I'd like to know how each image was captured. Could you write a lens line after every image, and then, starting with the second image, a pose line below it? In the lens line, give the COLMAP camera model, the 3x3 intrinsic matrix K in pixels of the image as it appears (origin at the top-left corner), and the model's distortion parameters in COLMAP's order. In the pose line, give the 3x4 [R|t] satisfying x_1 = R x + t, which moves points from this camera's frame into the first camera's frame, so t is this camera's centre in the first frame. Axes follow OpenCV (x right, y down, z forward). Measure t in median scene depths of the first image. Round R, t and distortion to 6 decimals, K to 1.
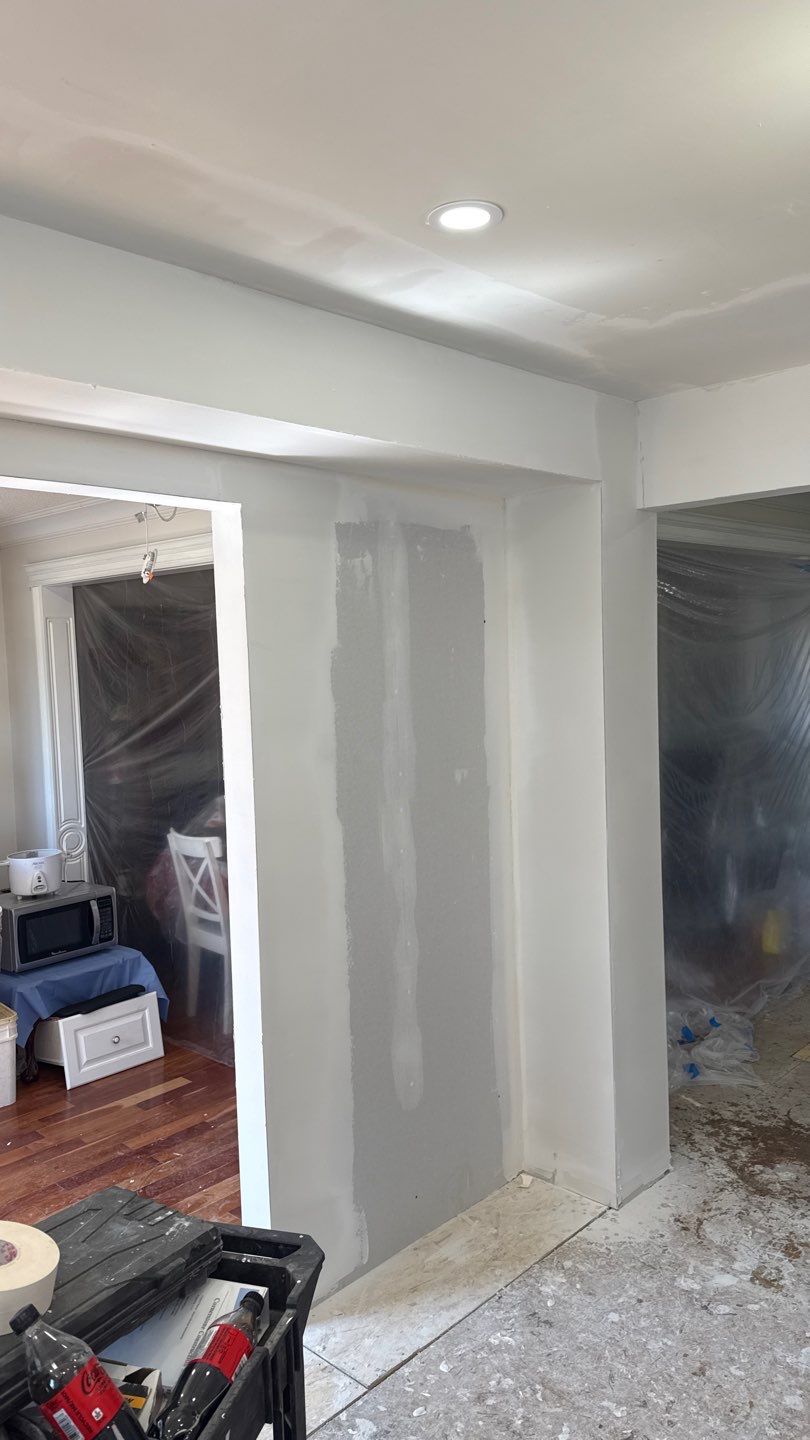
lens RADIAL K [[1028.9, 0, 401.5], [0, 1028.9, 718.3], [0, 0, 1]] dist [0.062321, -0.051778]
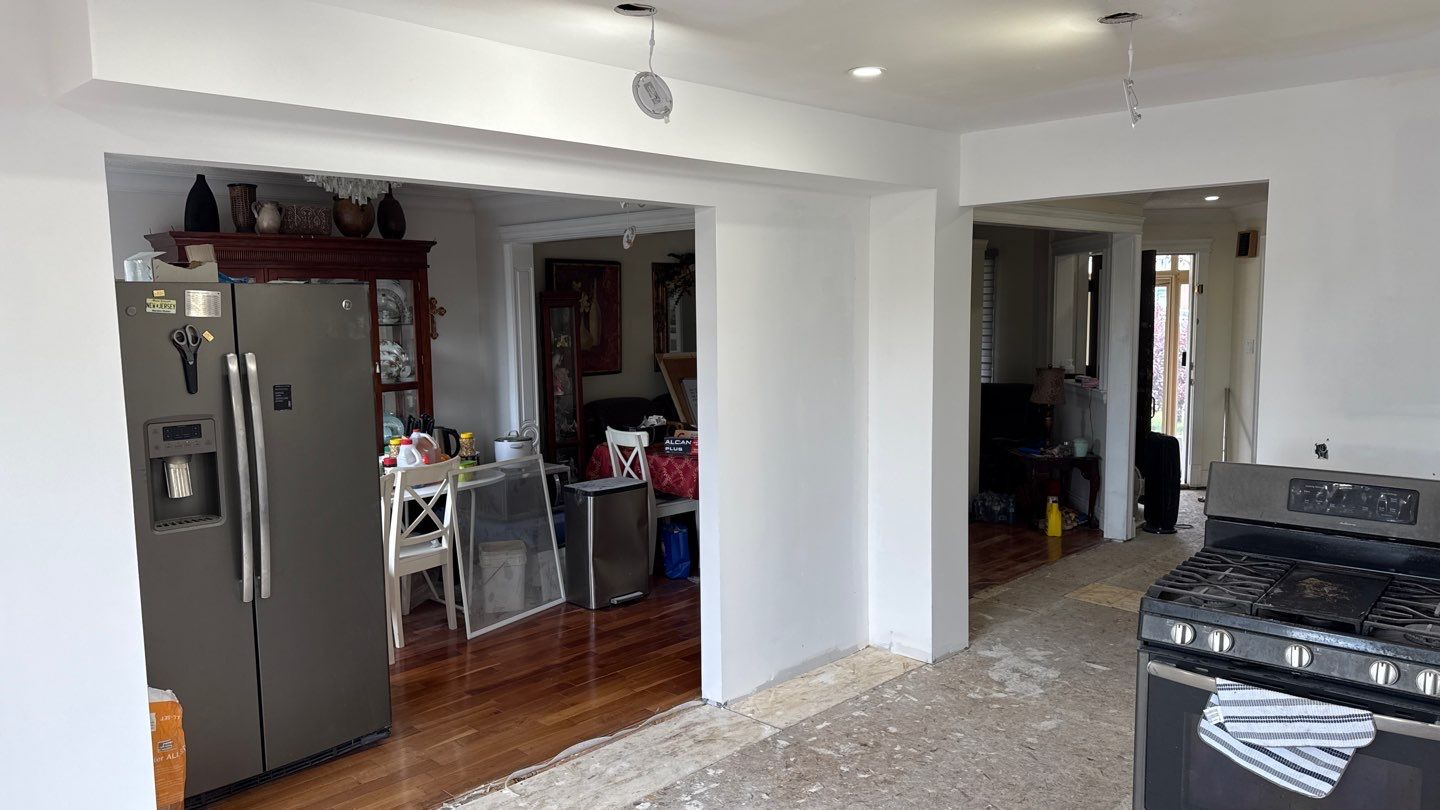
lens RADIAL K [[1028.9, 0, 711.2], [0, 1028.9, 407.9], [0, 0, 1]] dist [0.062321, -0.051778]
pose [[0.999621, 0.022926, -0.015241, -0.071162], [-0.022369, 0.999112, 0.035715, 0.032904], [0.016046, -0.035360, 0.999246, -0.354666]]
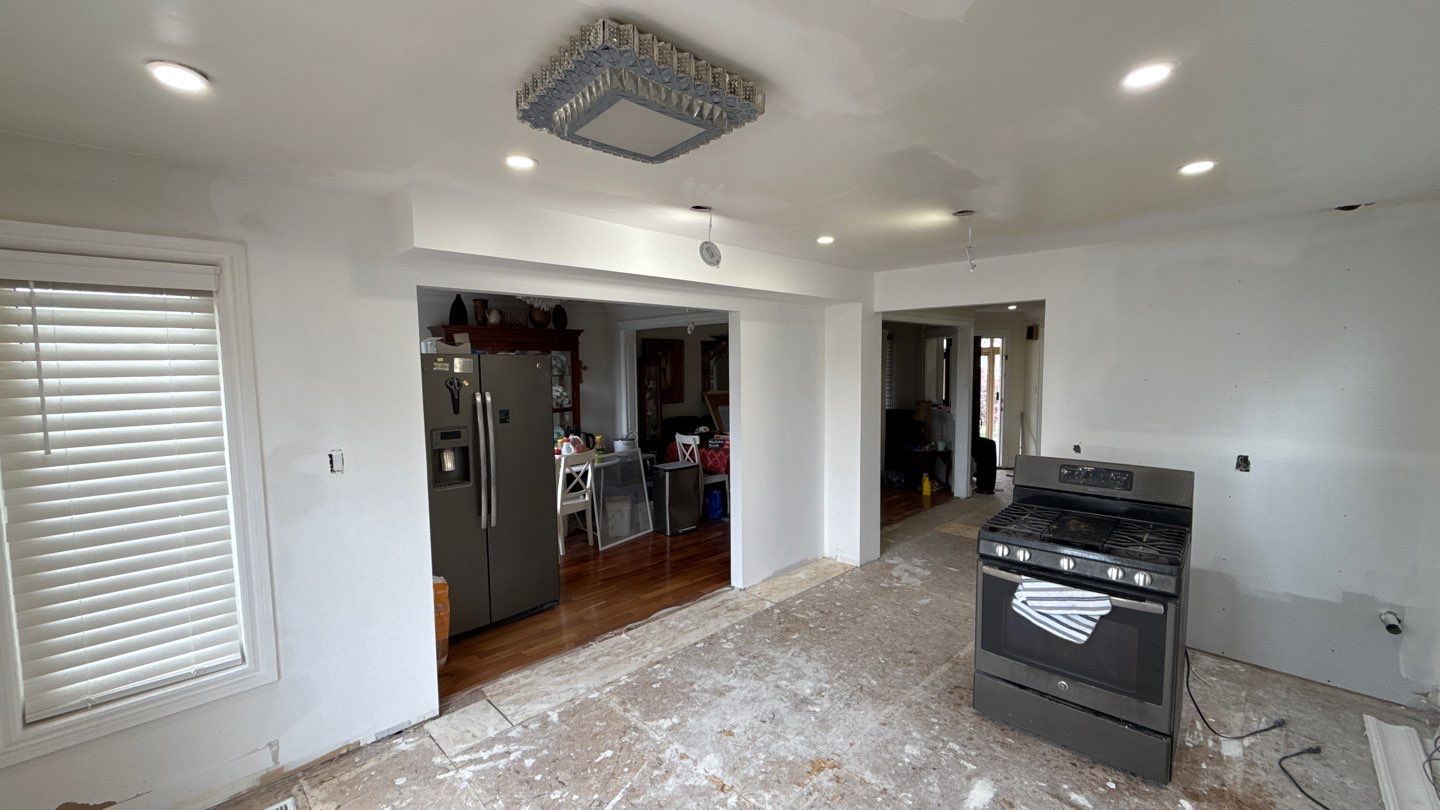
lens RADIAL K [[580.4, 0, 719.6], [0, 580.4, 402.5], [0, 0, 1]] dist [0.009358, 0.000889]
pose [[0.999122, 0.026944, -0.032075, -0.084425], [-0.026833, 0.999632, 0.003892, 0.029898], [0.032168, -0.003028, 0.999478, -0.368237]]
